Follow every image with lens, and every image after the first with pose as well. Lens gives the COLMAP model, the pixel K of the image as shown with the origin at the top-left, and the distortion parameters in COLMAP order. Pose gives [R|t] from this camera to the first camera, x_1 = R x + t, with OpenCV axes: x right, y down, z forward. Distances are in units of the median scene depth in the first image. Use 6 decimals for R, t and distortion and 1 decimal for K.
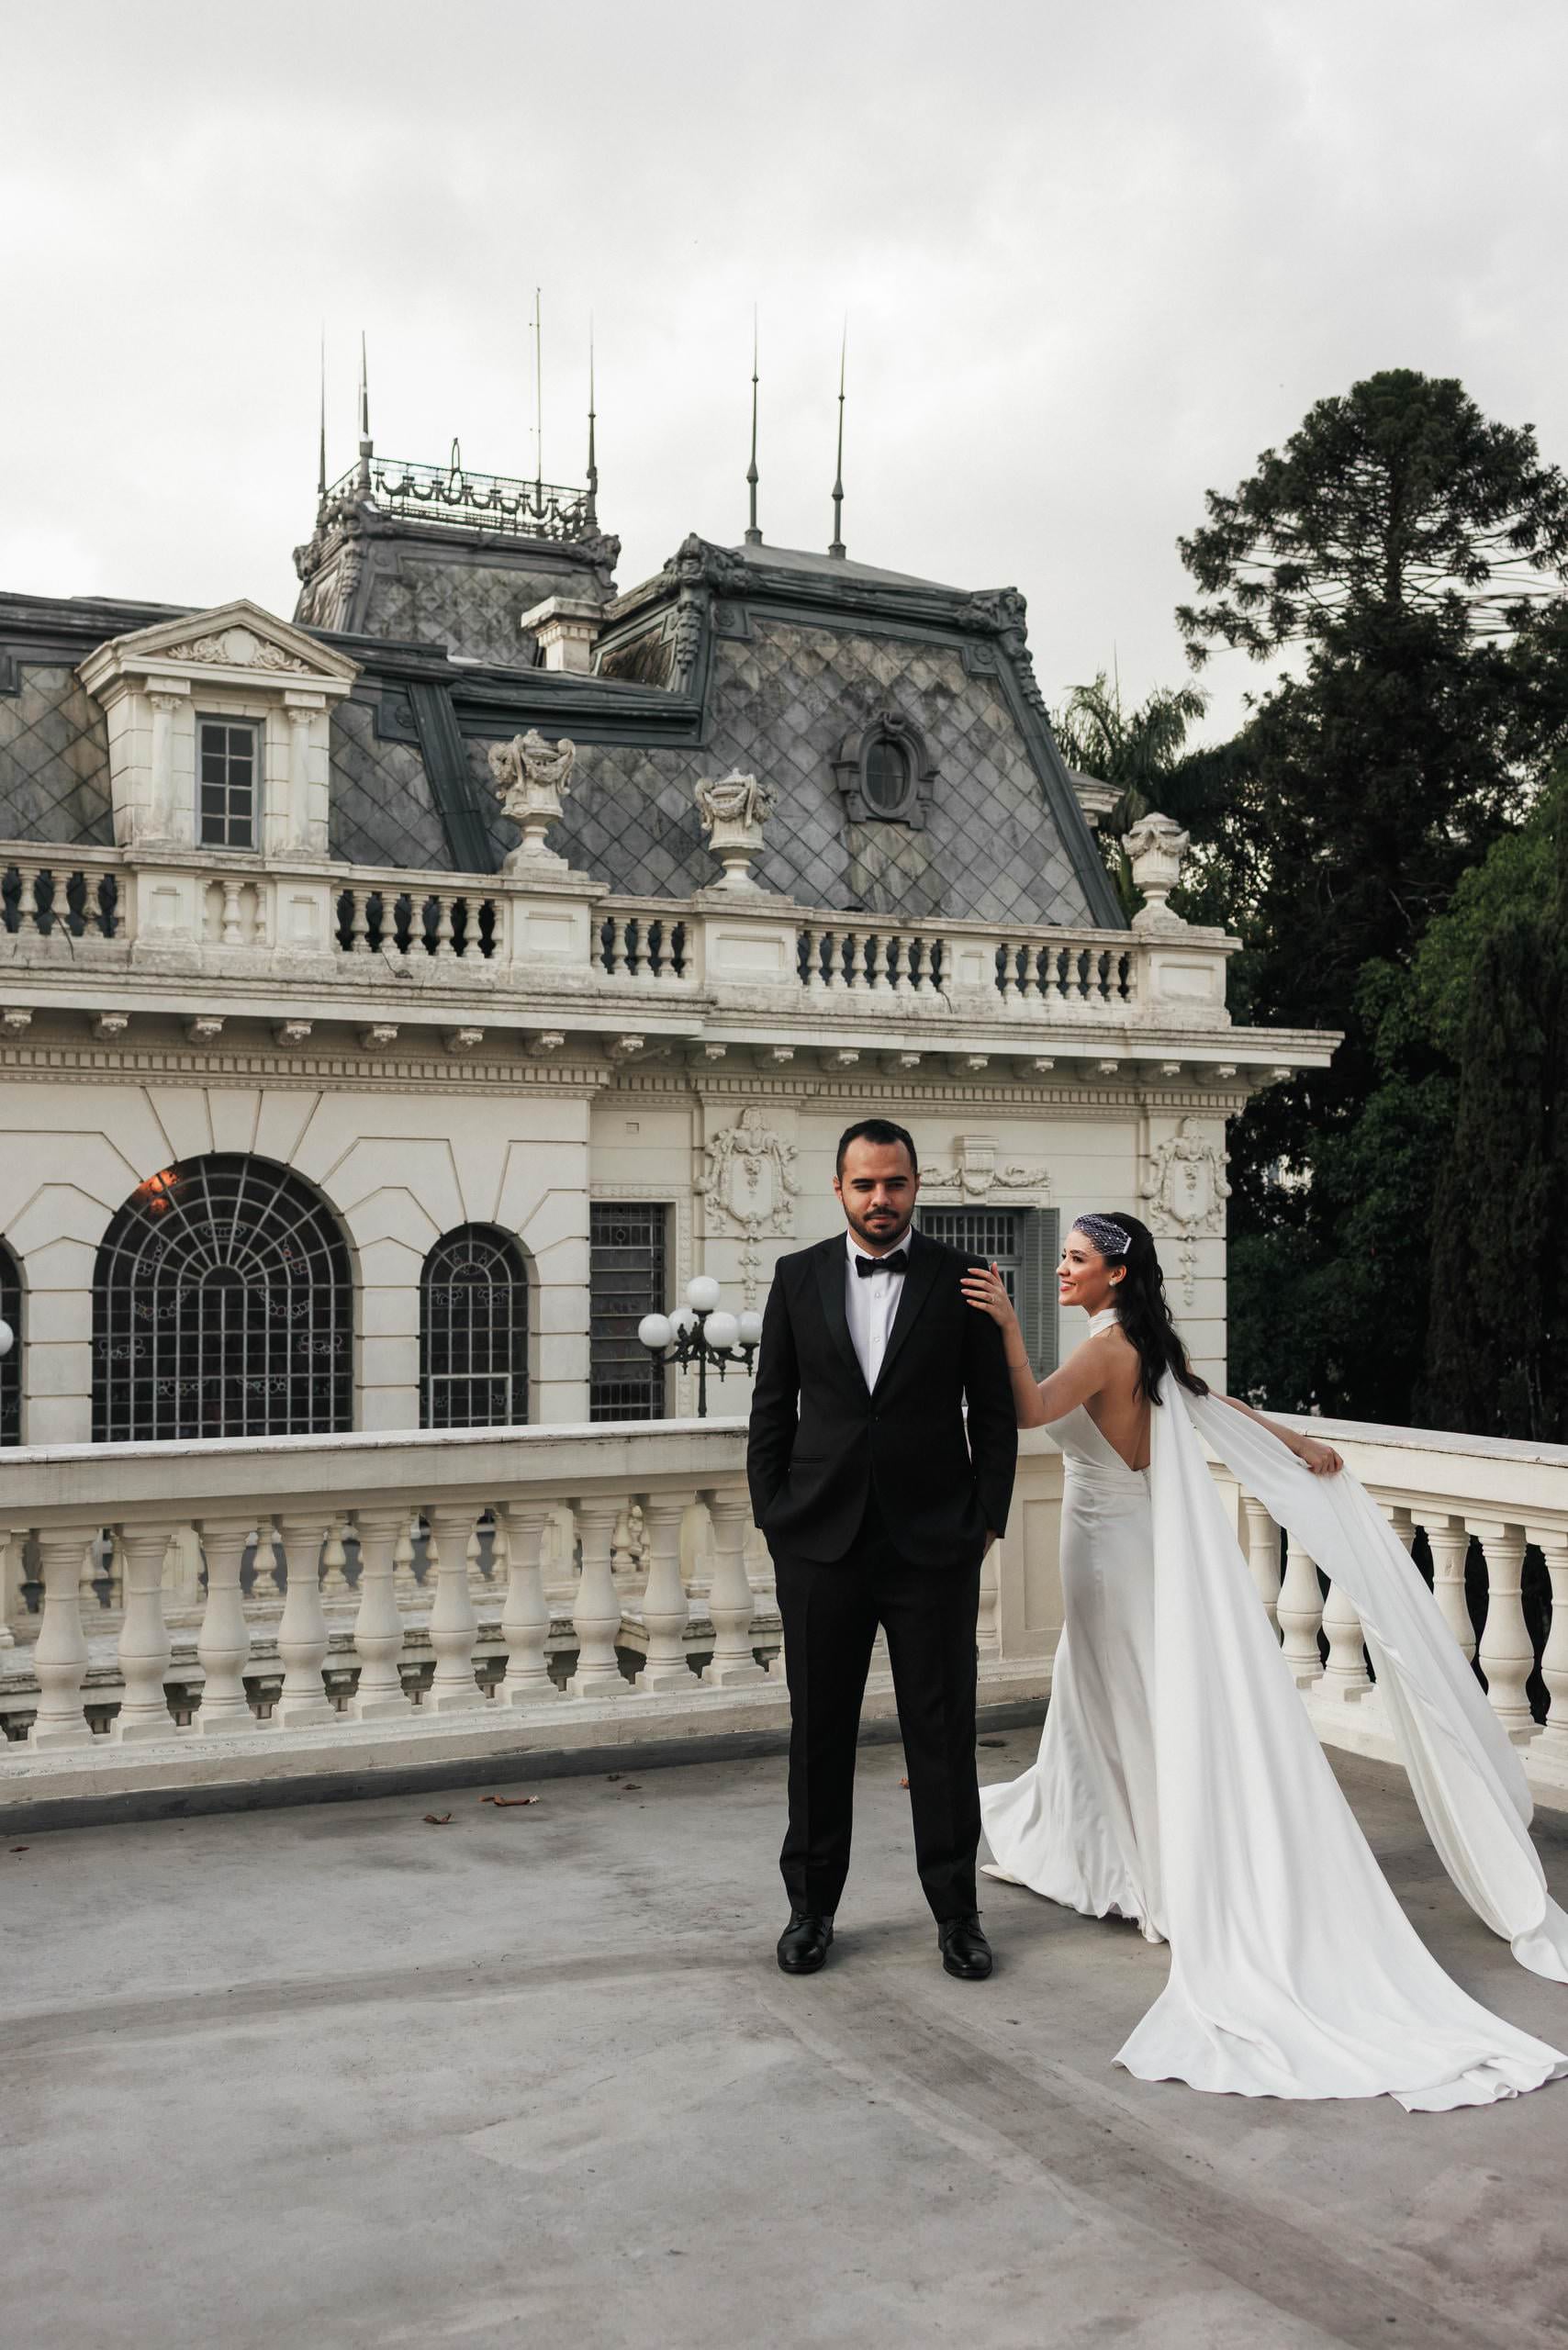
lens RADIAL K [[2467.4, 0, 784.0], [0, 2467.4, 1175.0], [0, 0, 1]] dist [0.015405, 0.016348]
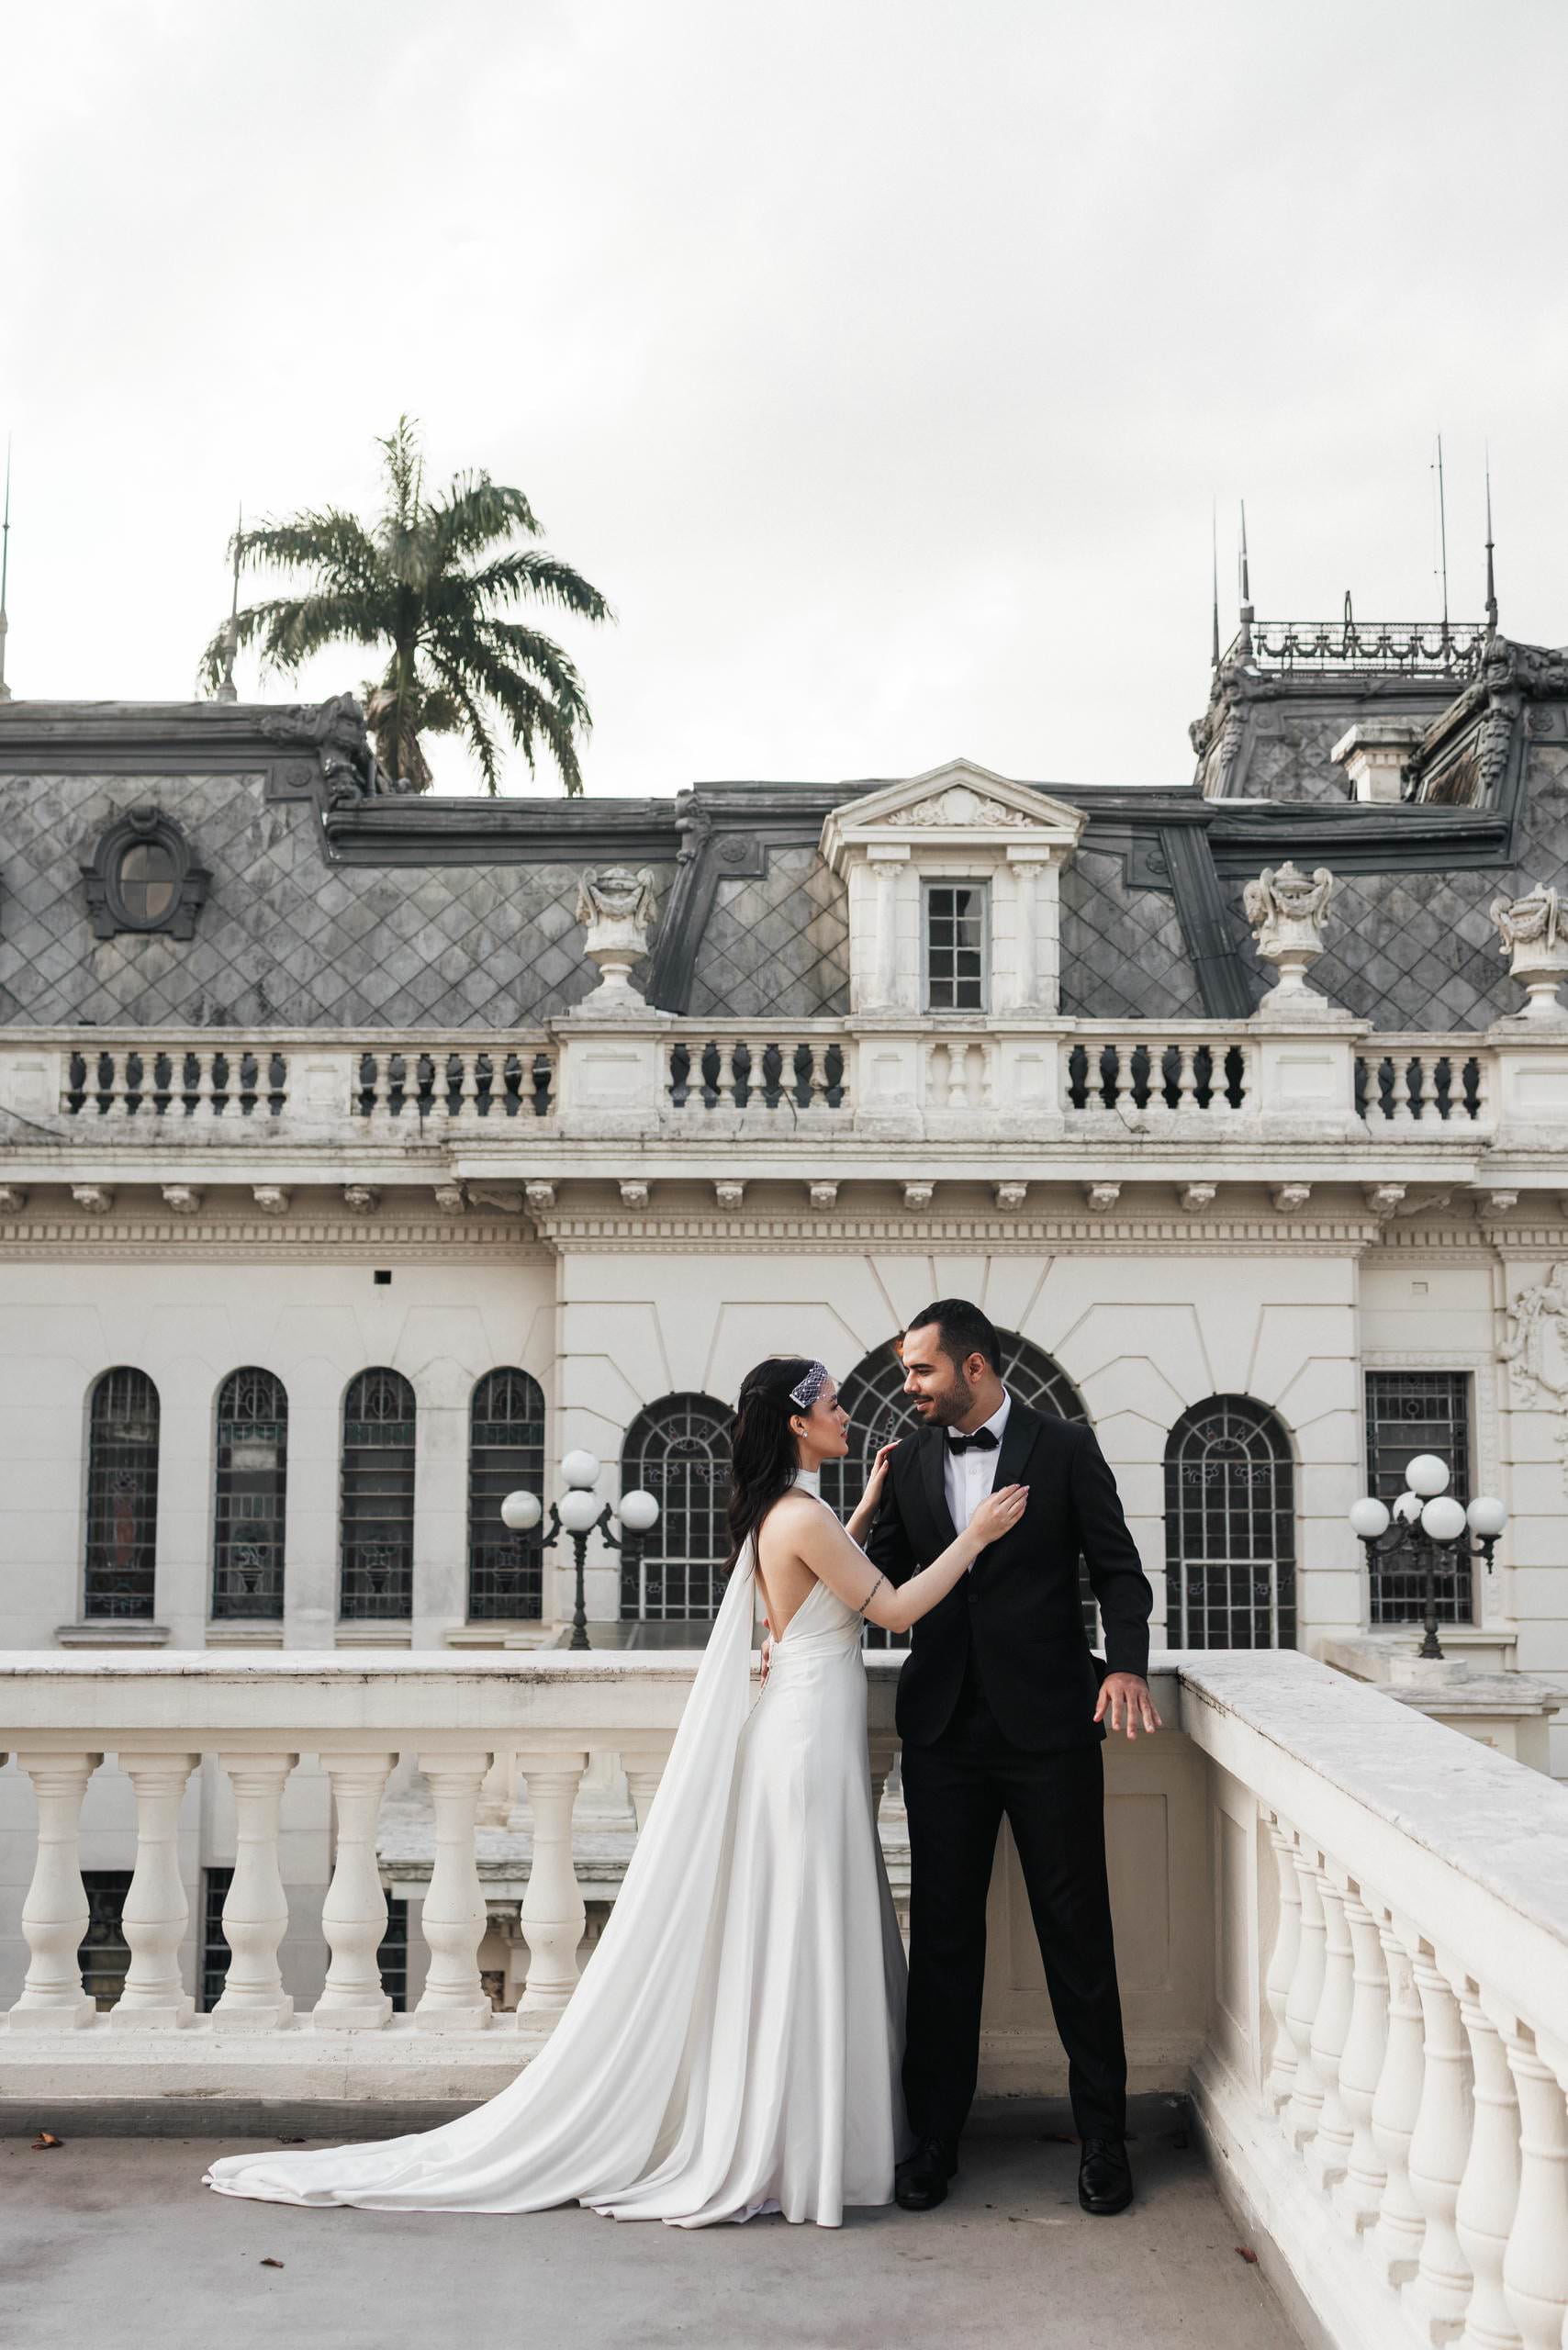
lens RADIAL K [[2359.9, 0, 784.0], [0, 2359.9, 1175.0], [0, 0, 1]] dist [0.026848, 0.010894]
pose [[0.896854, -0.043161, -0.440217, 0.111190], [0.010190, 0.996980, -0.076989, 0.003769], [0.442210, 0.064562, 0.894585, 0.122463]]
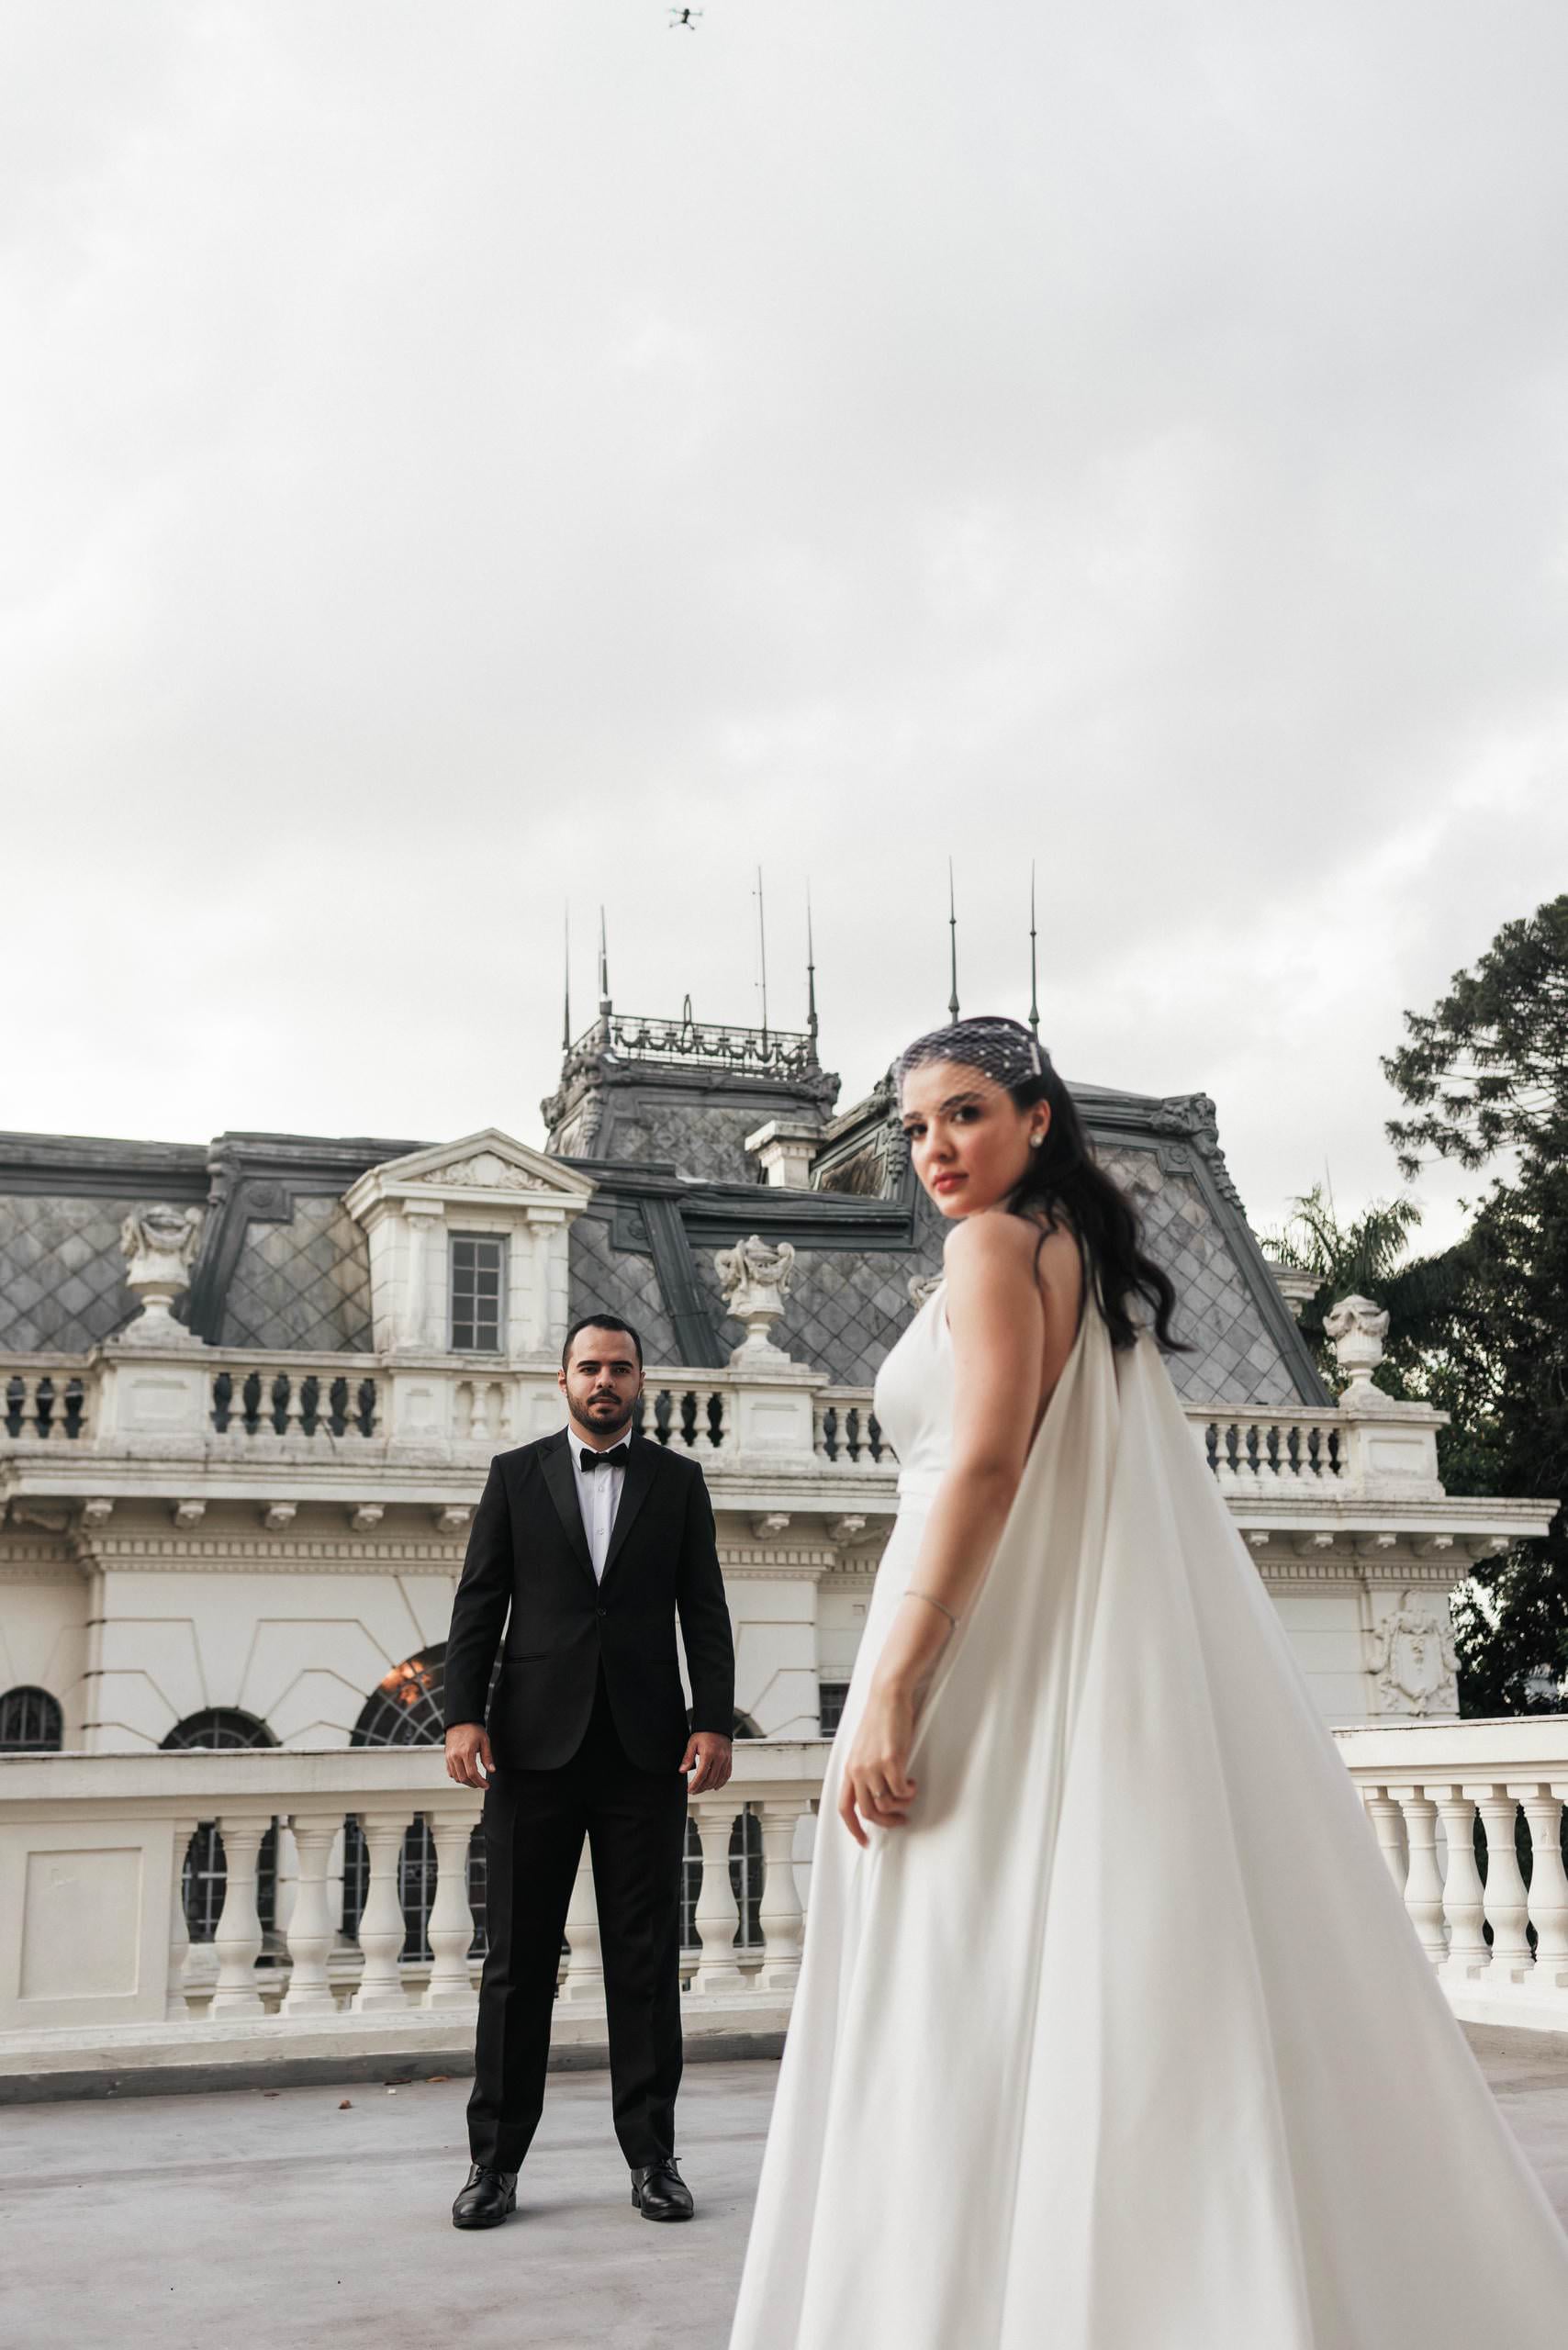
lens RADIAL K [[2458.1, 0, 794.3], [0, 2458.1, 1153.9], [0, 0, 1]] dist [0.041613, 0.007230]
pose [[0.994804, -0.046425, -0.090612, 0.014248], [0.024606, 0.973236, -0.228486, 0.029983], [0.098795, 0.225069, 0.969321, -0.047648]]
